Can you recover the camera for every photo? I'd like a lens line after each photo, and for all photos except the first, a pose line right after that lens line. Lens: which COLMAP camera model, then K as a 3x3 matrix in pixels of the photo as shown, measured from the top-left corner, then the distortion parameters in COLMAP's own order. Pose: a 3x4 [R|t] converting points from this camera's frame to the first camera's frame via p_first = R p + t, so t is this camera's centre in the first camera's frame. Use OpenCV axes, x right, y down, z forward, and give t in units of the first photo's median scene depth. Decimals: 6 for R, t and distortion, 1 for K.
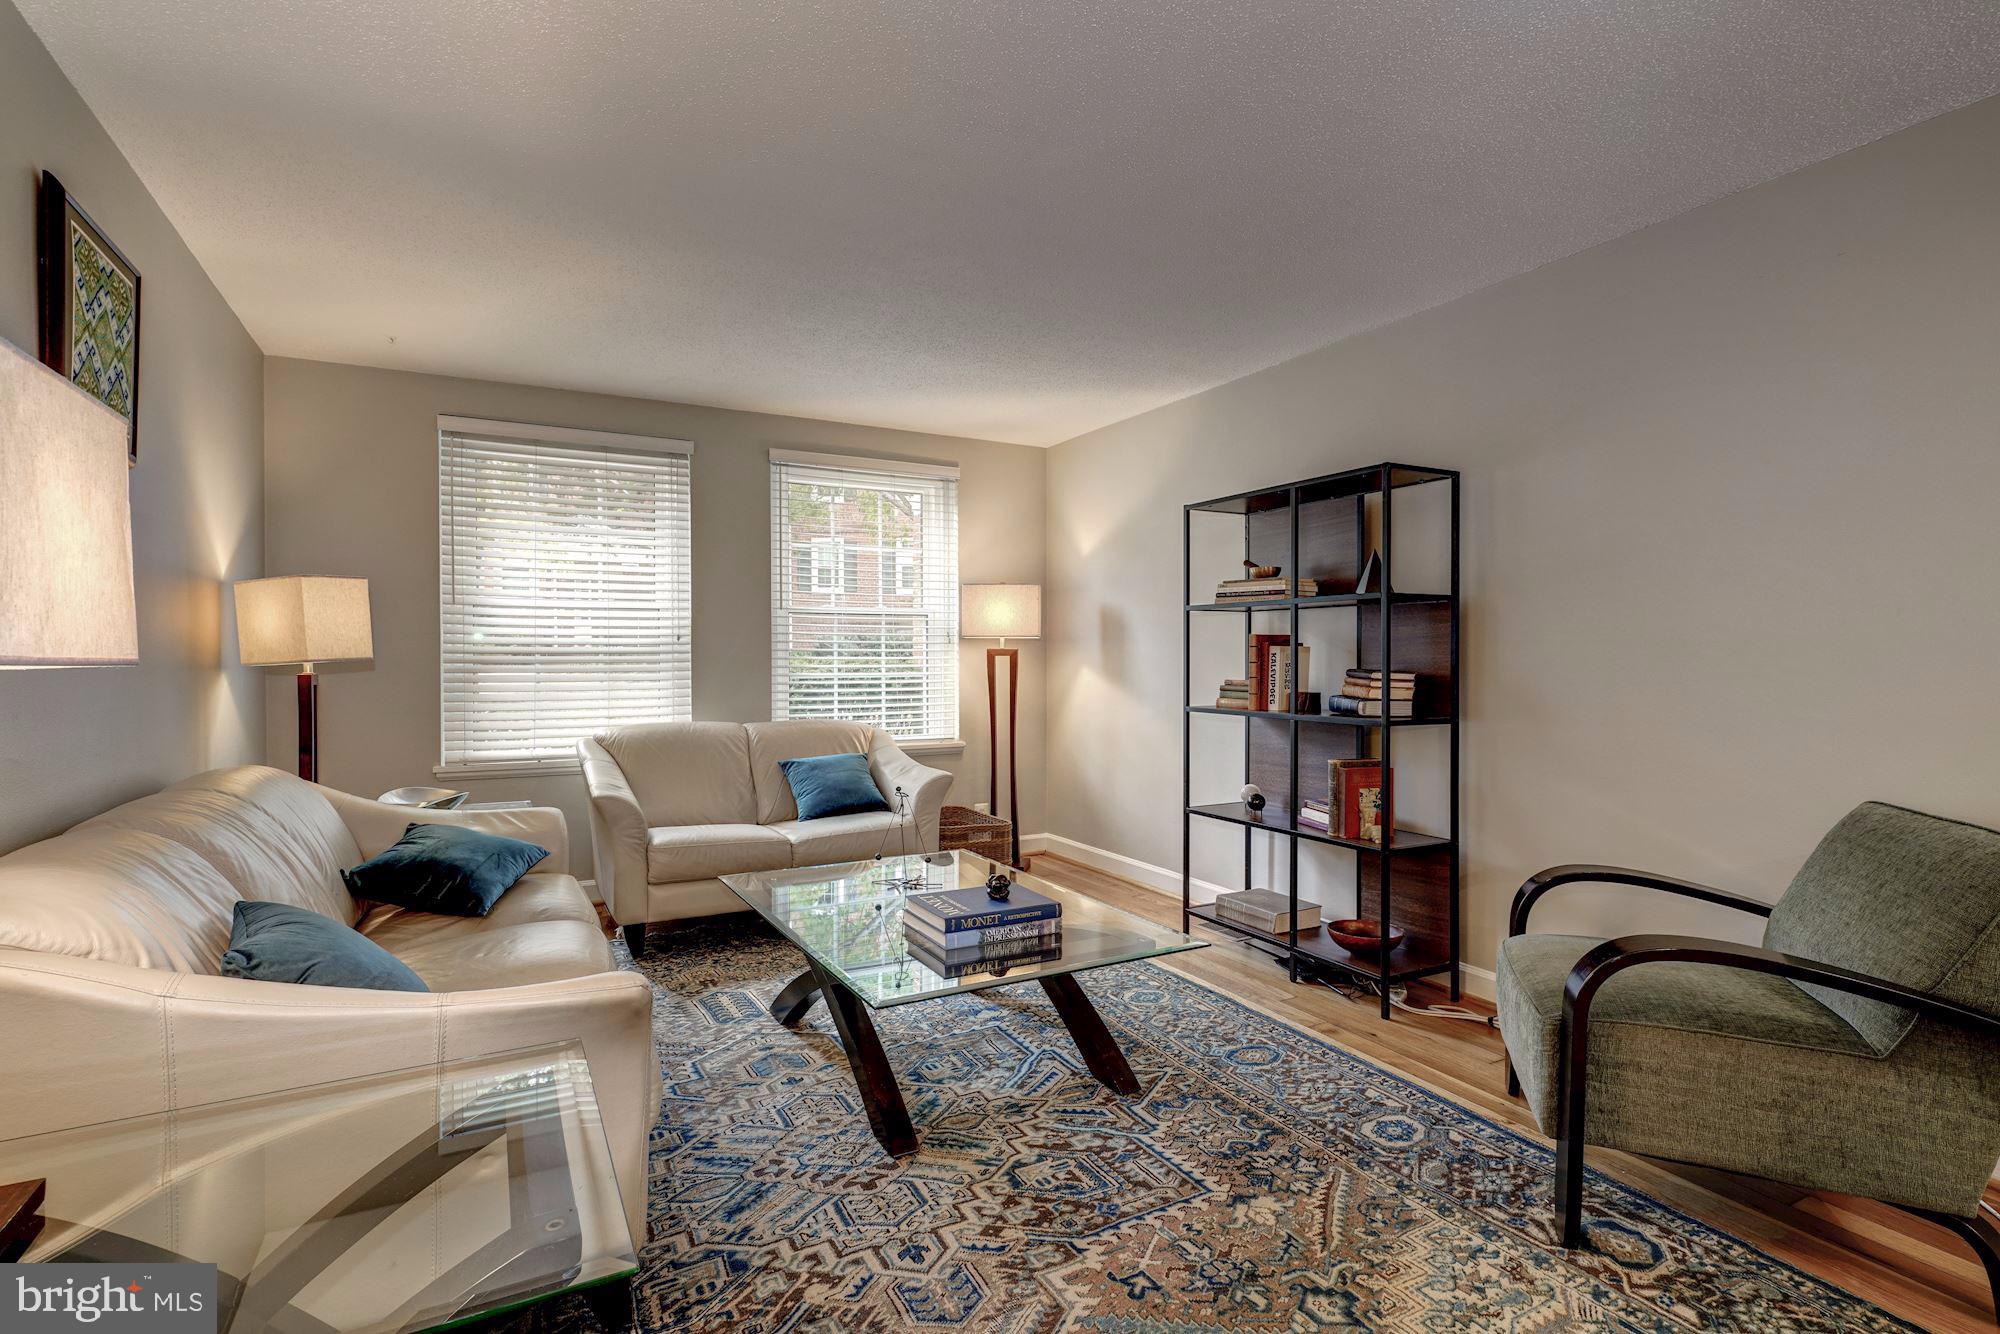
lens RADIAL K [[934.0, 0, 986.9], [0, 934.0, 666.8], [0, 0, 1]] dist [0.005594, 0.001143]
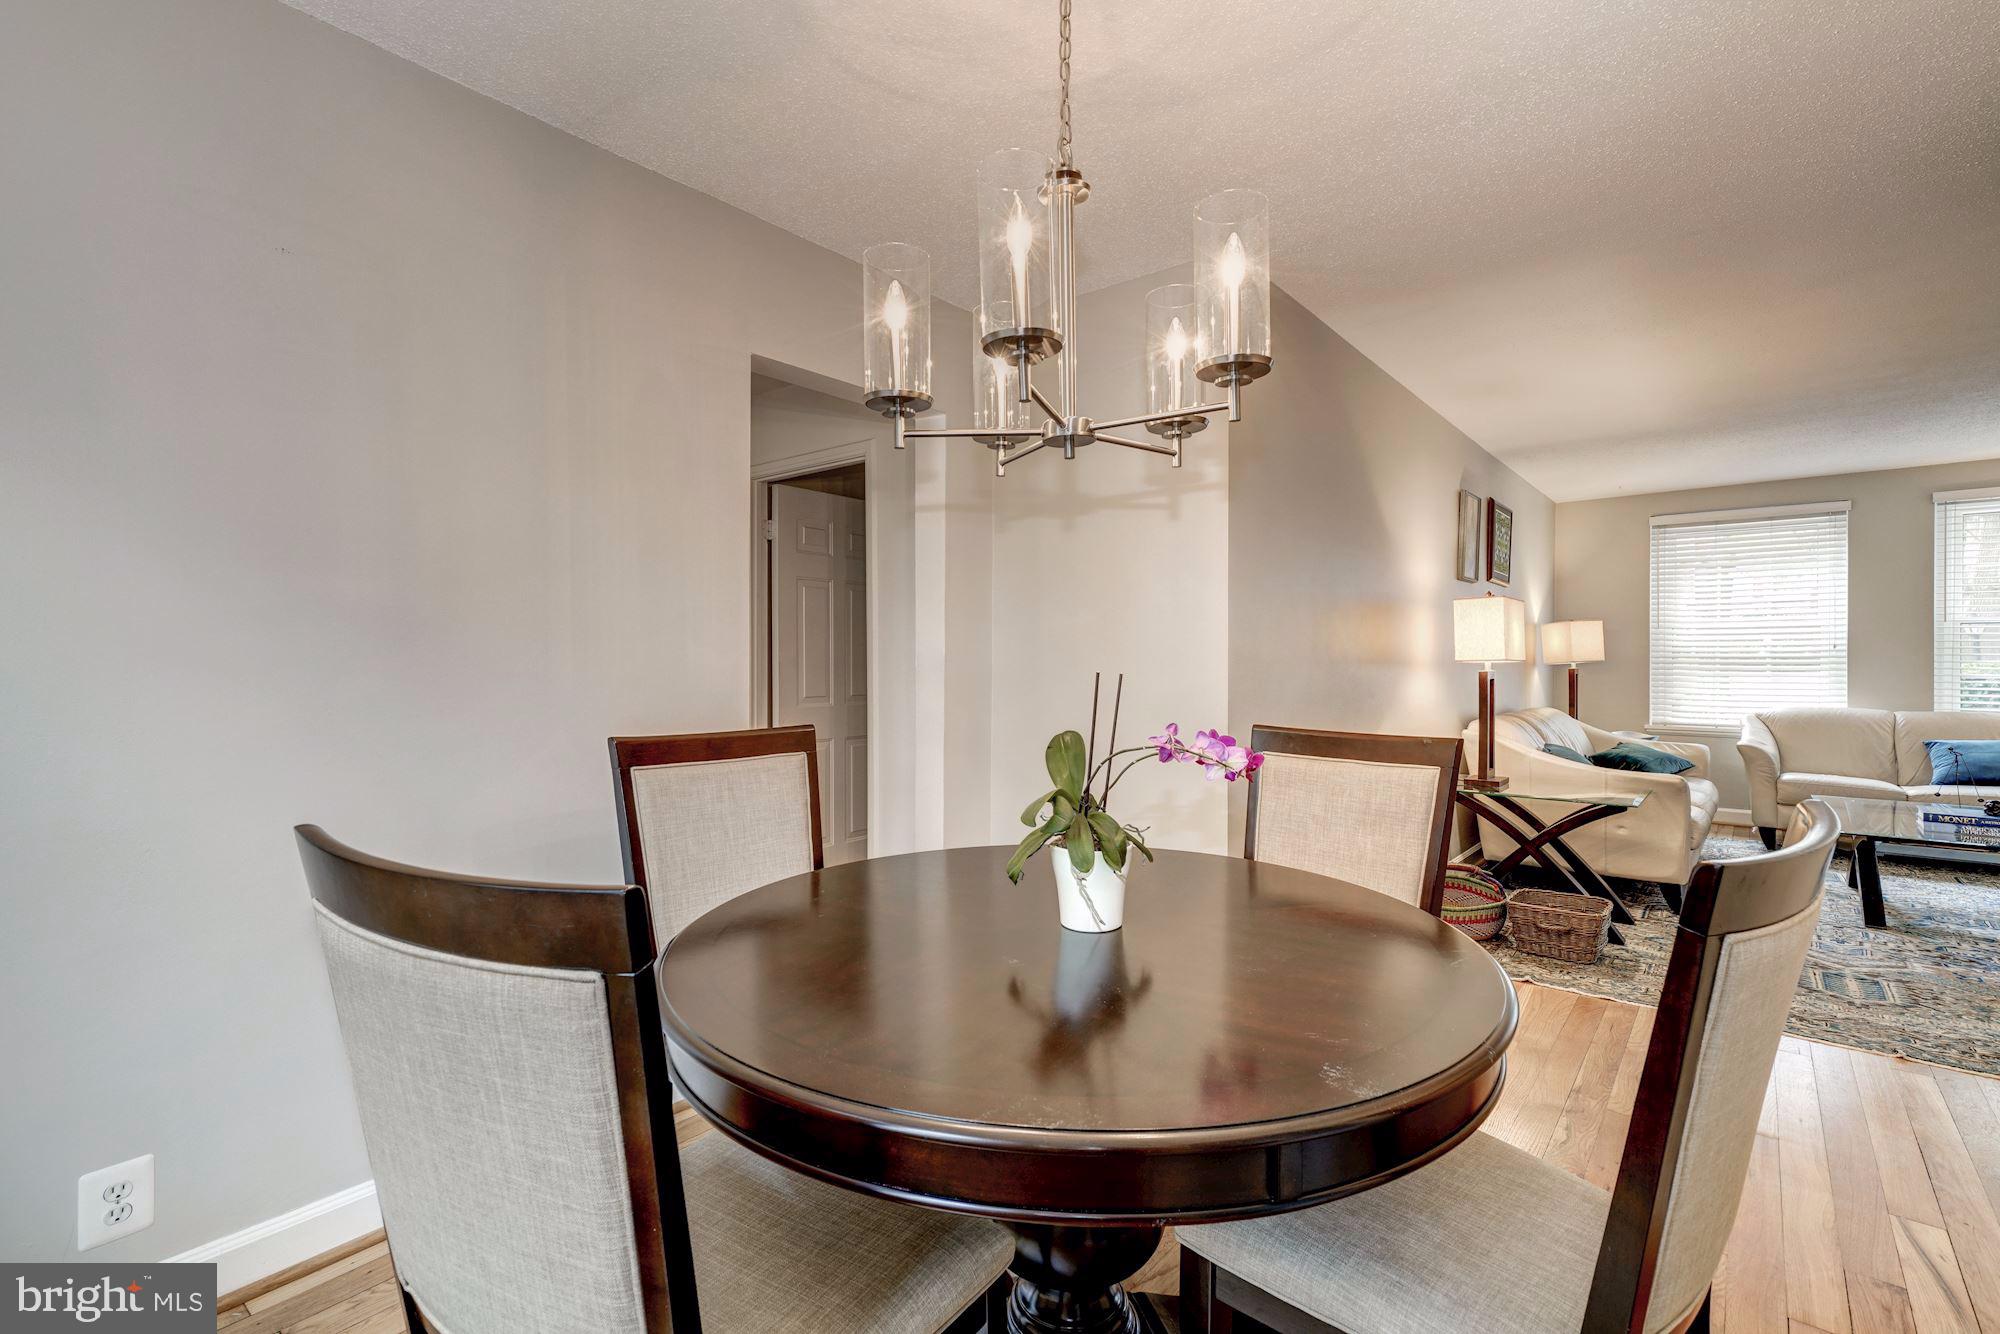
lens RADIAL K [[934.0, 0, 988.9], [0, 934.0, 665.8], [0, 0, 1]] dist [0.005594, 0.001143]
pose [[0.367543, 0.006515, -0.929984, 0.593901], [-0.010074, 0.999945, 0.003023, 0.006802], [0.929952, 0.008258, 0.367589, -0.788588]]
